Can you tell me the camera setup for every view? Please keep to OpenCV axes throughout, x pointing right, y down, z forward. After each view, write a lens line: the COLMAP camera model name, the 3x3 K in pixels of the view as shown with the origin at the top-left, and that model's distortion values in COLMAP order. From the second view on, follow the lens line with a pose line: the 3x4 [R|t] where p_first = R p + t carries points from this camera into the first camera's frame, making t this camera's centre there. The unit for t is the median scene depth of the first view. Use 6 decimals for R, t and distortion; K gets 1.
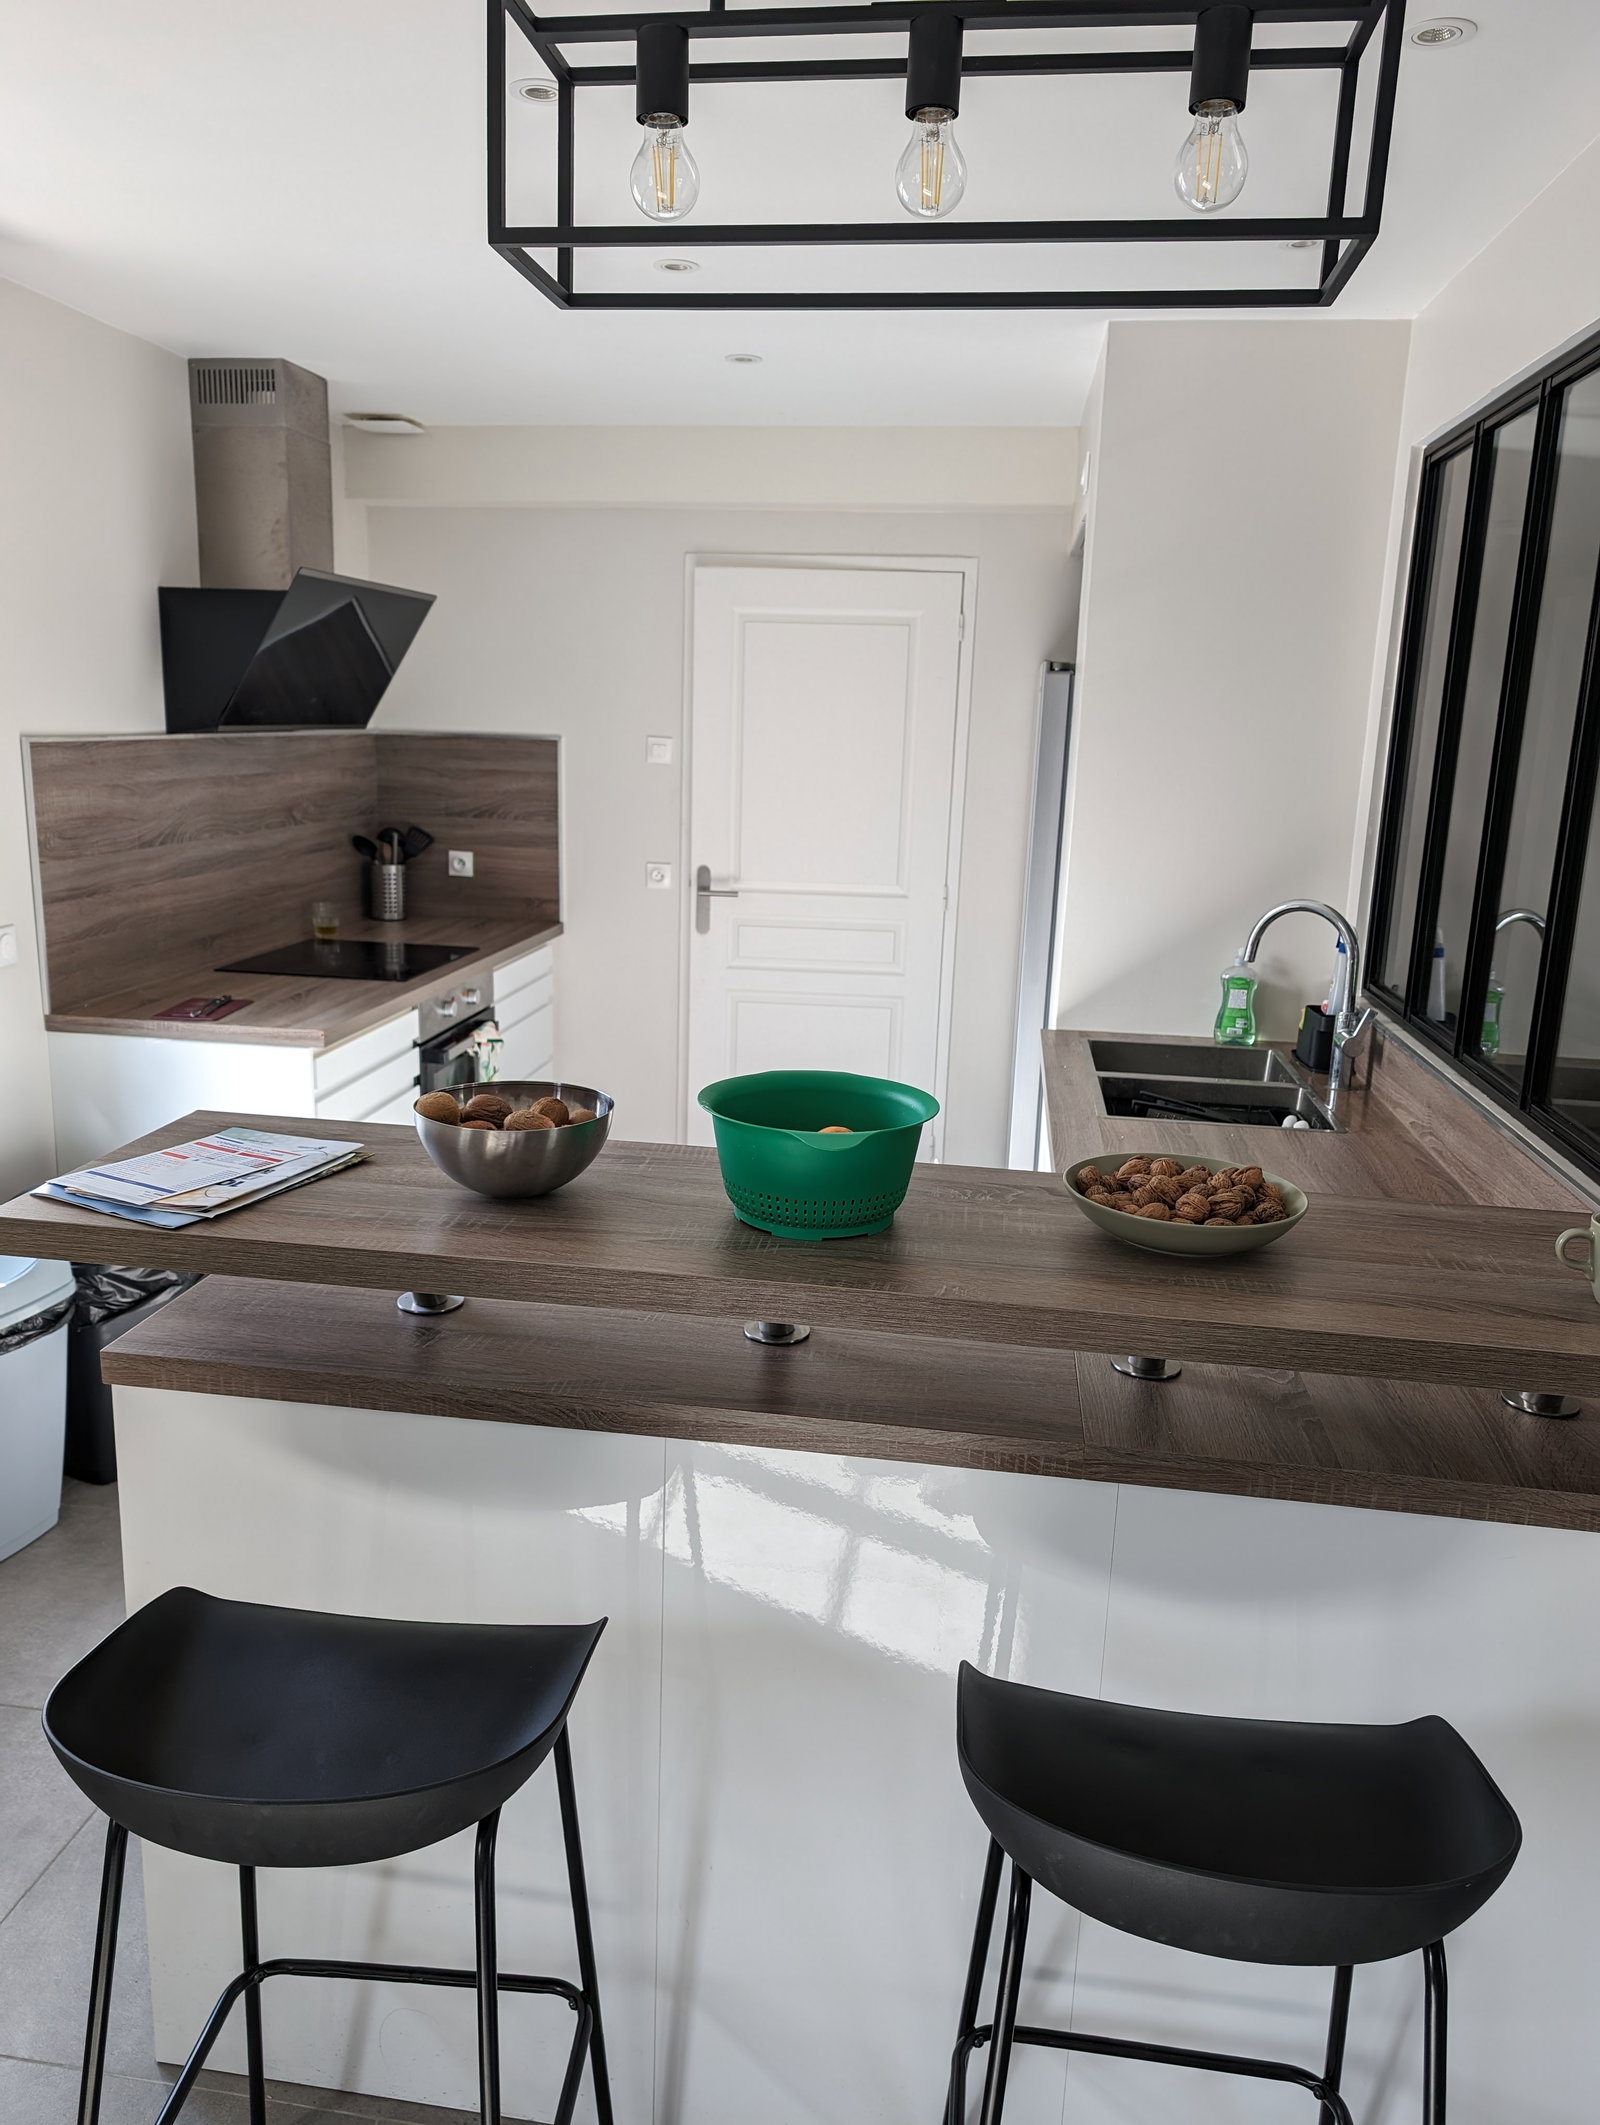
lens RADIAL K [[1527.8, 0, 787.9], [0, 1527.8, 1063.7], [0, 0, 1]] dist [0.008085, 0.001176]
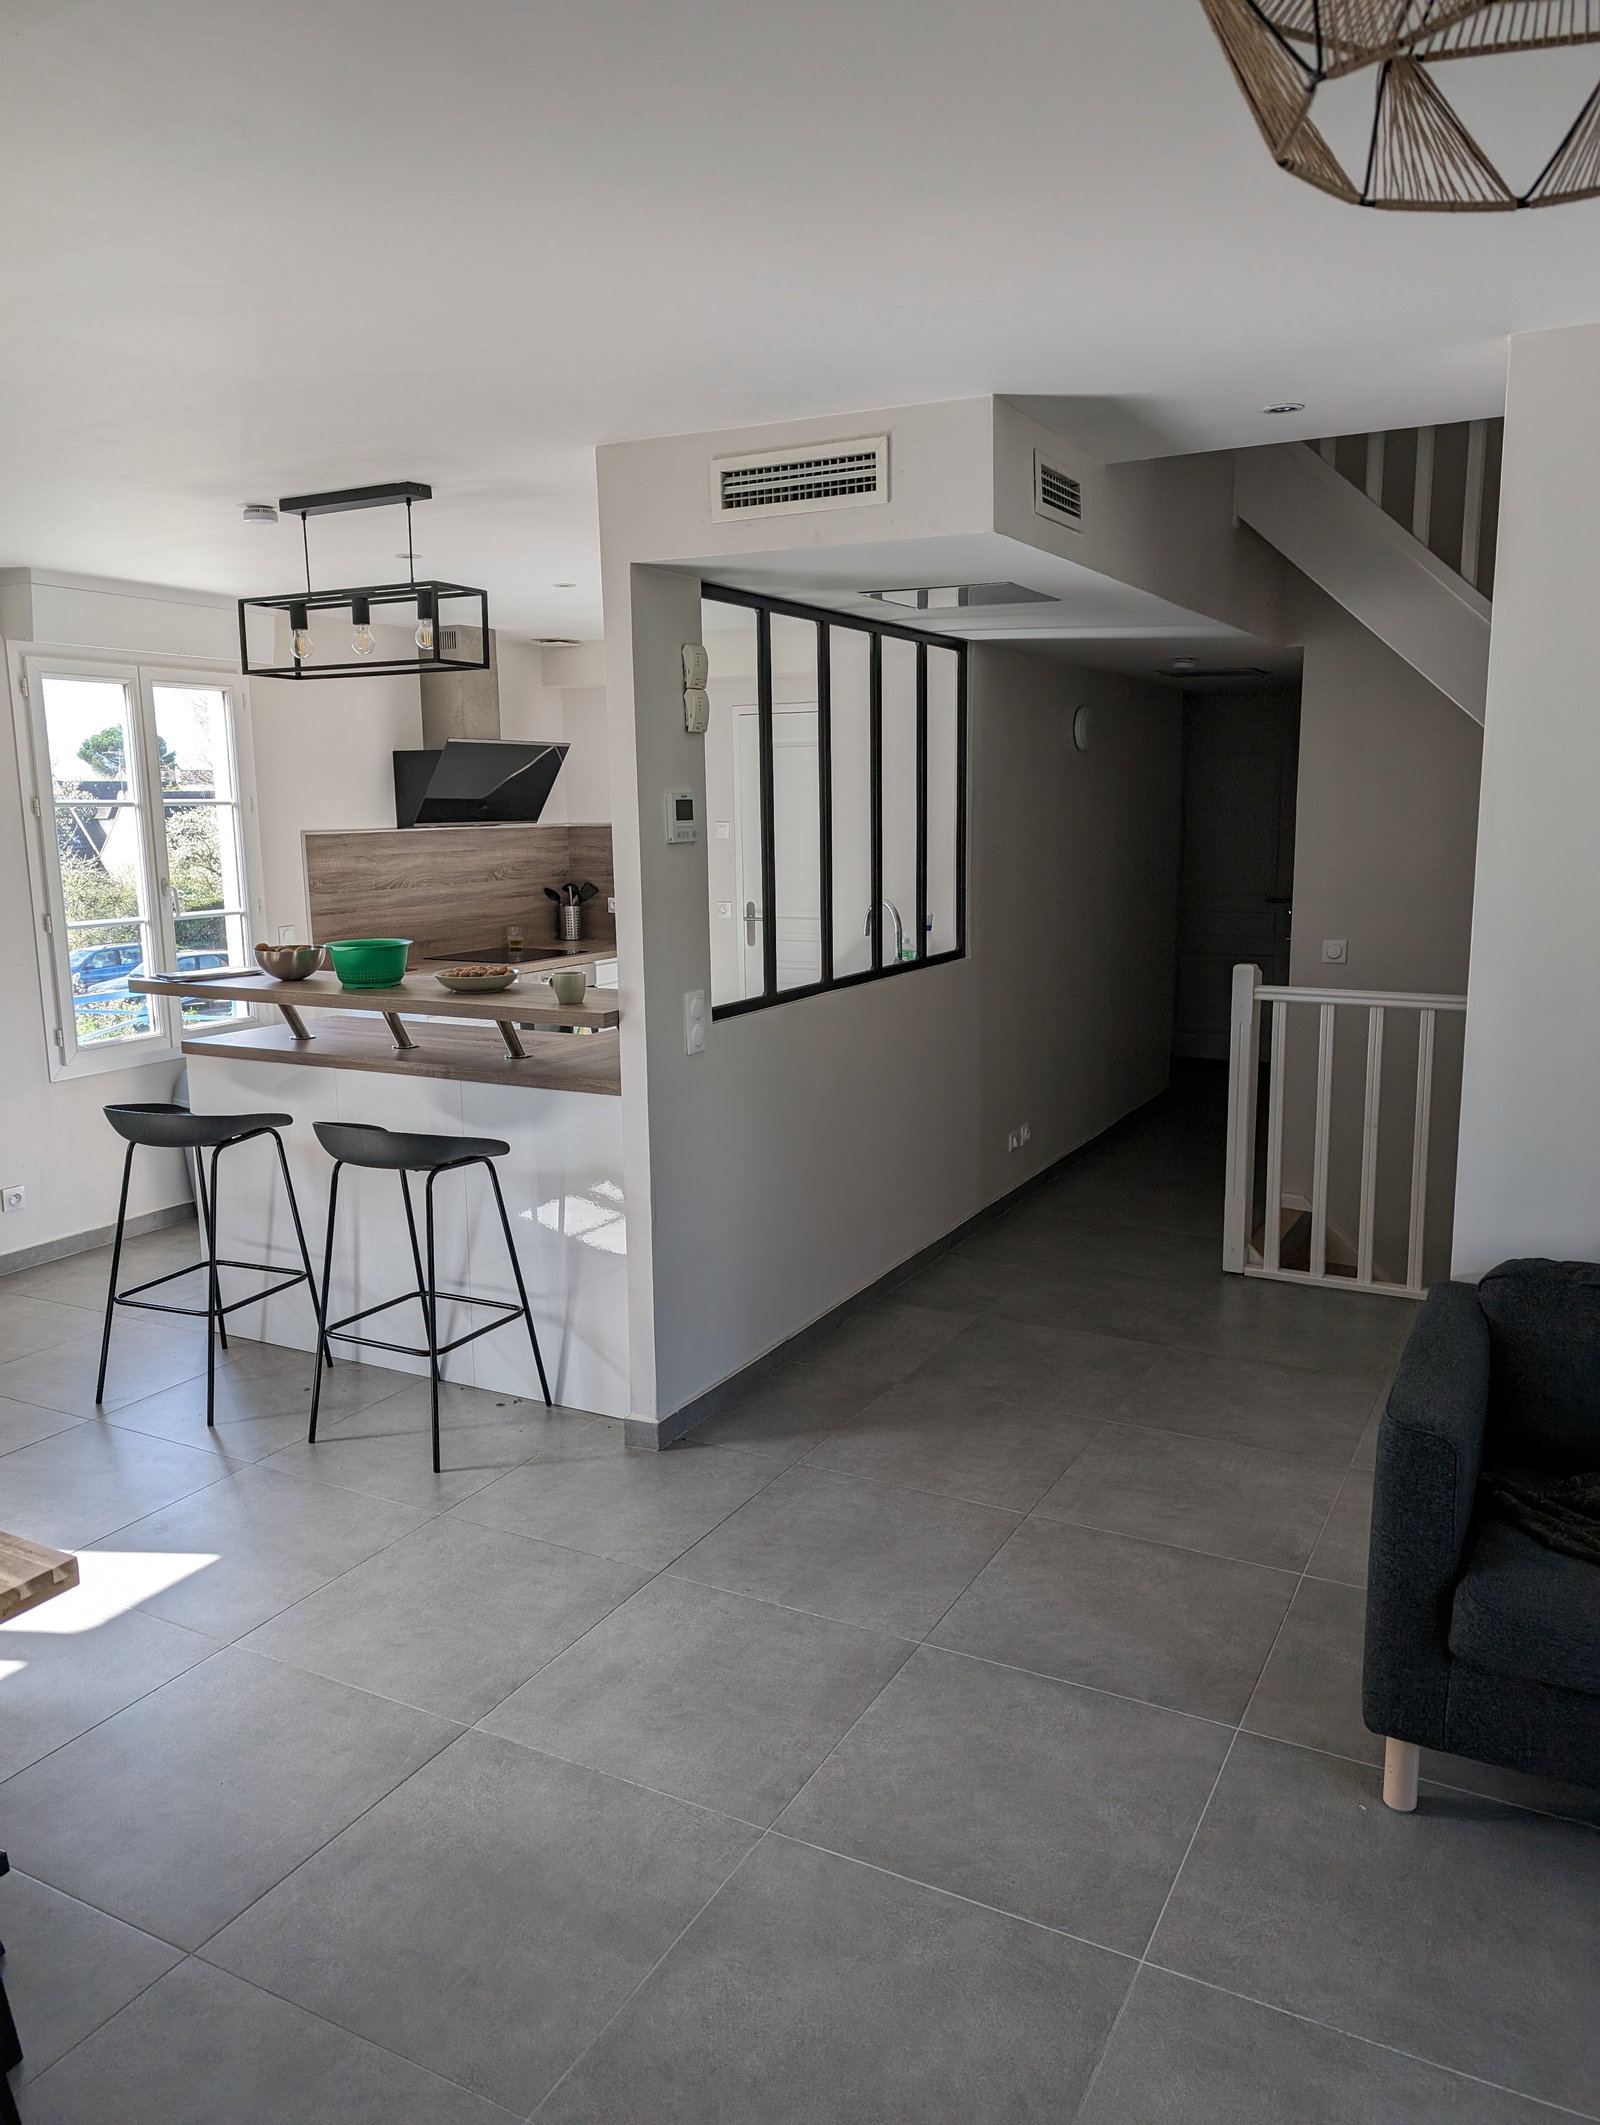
lens RADIAL K [[1527.8, 0, 809.5], [0, 1527.8, 1061.1], [0, 0, 1]] dist [0.008085, 0.001176]
pose [[0.942274, 0.020728, -0.334202, 0.611024], [-0.040180, 0.997870, -0.051394, 0.123728], [0.332425, 0.061856, 0.941099, -0.493287]]
